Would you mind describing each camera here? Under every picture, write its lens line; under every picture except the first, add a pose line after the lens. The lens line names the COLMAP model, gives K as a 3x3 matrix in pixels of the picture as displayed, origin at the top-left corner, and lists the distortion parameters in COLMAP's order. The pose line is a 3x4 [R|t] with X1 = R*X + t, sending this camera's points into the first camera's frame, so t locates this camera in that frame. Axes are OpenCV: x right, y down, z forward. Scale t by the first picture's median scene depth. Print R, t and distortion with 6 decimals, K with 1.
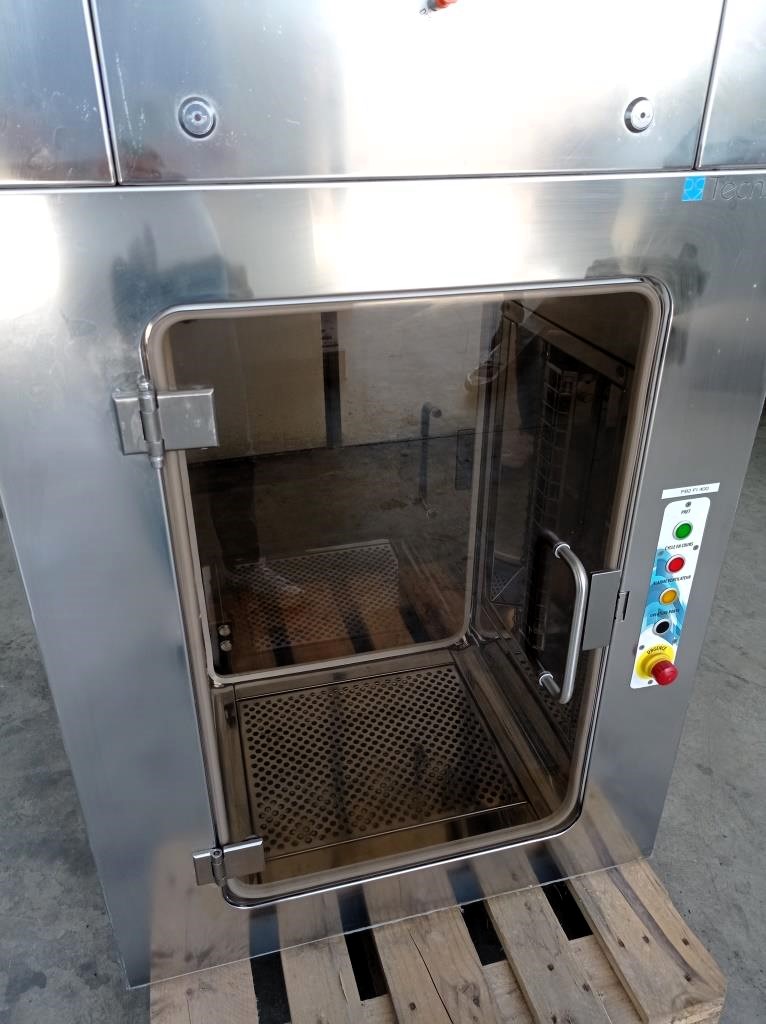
lens RADIAL K [[768.7, 0, 376.2], [0, 768.7, 510.6], [0, 0, 1]] dist [0.035742, -0.011986]
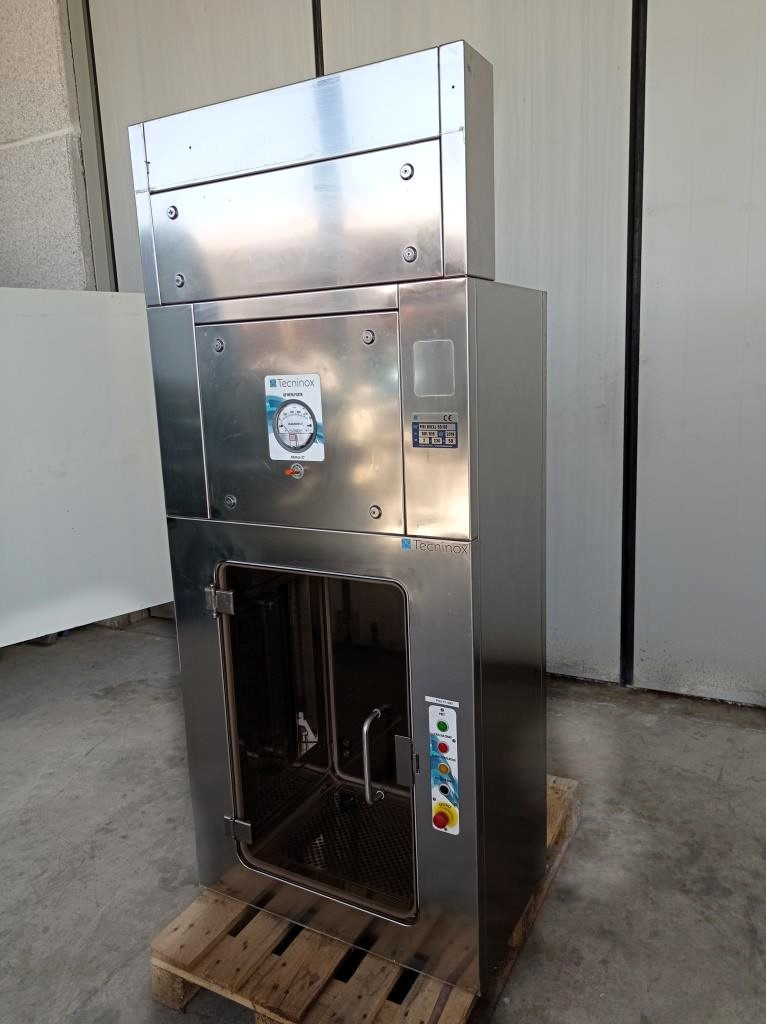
lens RADIAL K [[768.7, 0, 383.0], [0, 768.7, 505.7], [0, 0, 1]] dist [0.035742, -0.011986]
pose [[0.719961, 0.102470, -0.686408, 1.275114], [-0.293438, 0.941230, -0.167272, -0.097920], [0.628927, 0.321847, 0.707718, -0.409418]]
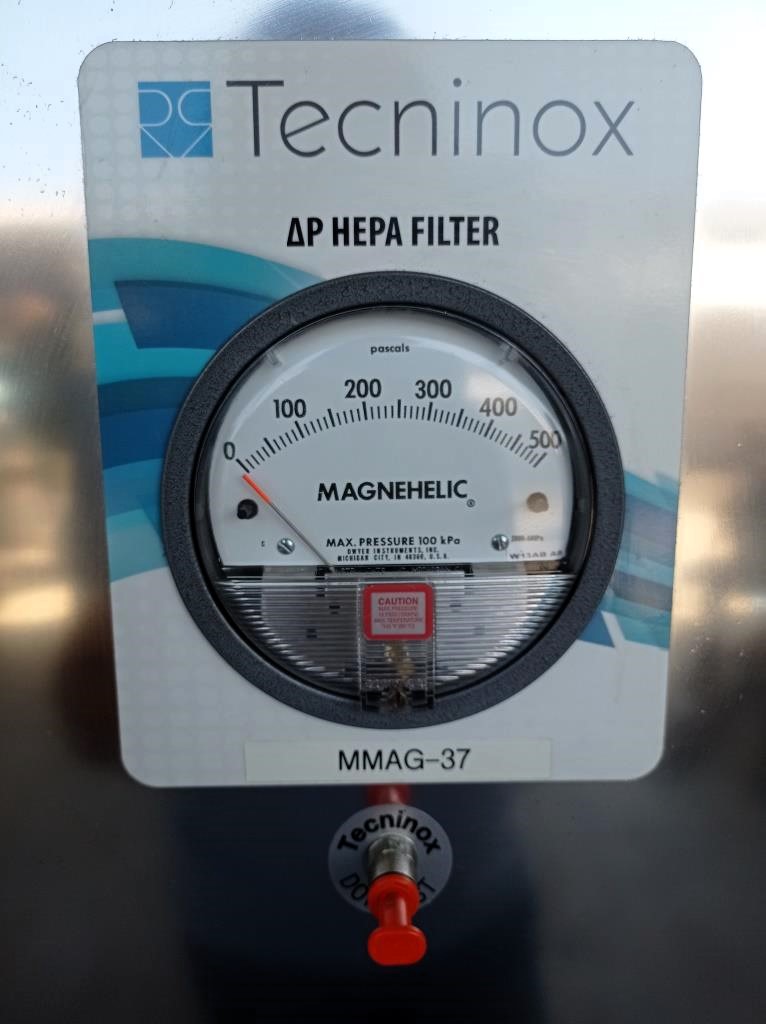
lens RADIAL K [[768.7, 0, 382.1], [0, 768.7, 509.9], [0, 0, 1]] dist [0.035742, -0.011986]
pose [[0.971704, 0.032123, -0.234008, 0.087076], [-0.108198, 0.941190, -0.320085, -0.402130], [0.209964, 0.336347, 0.918034, 0.369425]]
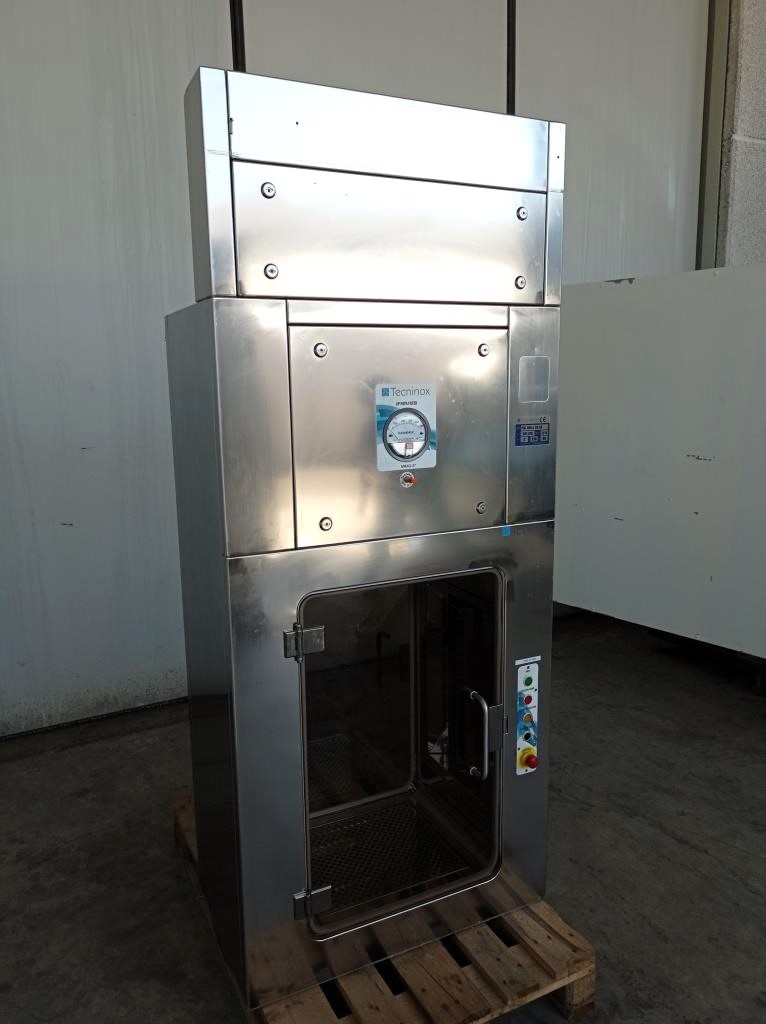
lens RADIAL K [[768.7, 0, 379.8], [0, 768.7, 505.7], [0, 0, 1]] dist [0.035742, -0.011986]
pose [[0.980708, -0.045087, 0.190210, -0.313804], [0.102663, 0.946839, -0.304887, 0.148905], [-0.166352, 0.318532, 0.933201, -0.871769]]
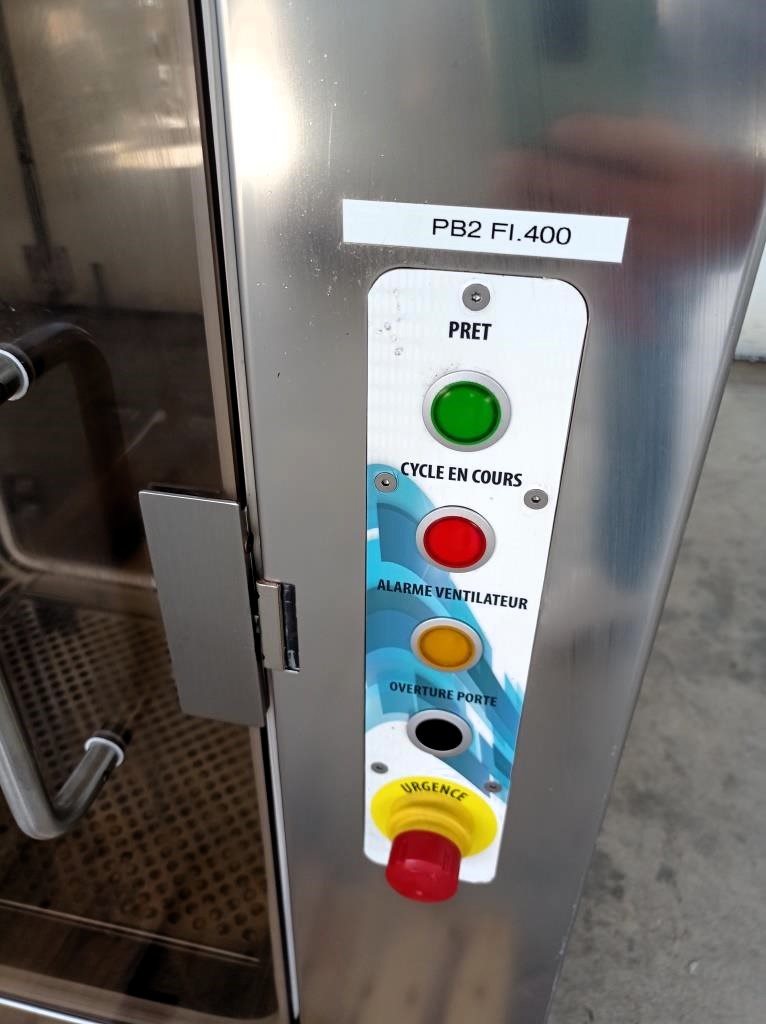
lens RADIAL K [[768.7, 0, 378.2], [0, 768.7, 501.7], [0, 0, 1]] dist [0.035742, -0.011986]
pose [[0.893281, 0.254515, -0.370501, 0.420185], [-0.225554, 0.966773, 0.120310, 0.026905], [0.388812, -0.023902, 0.921007, 0.673483]]
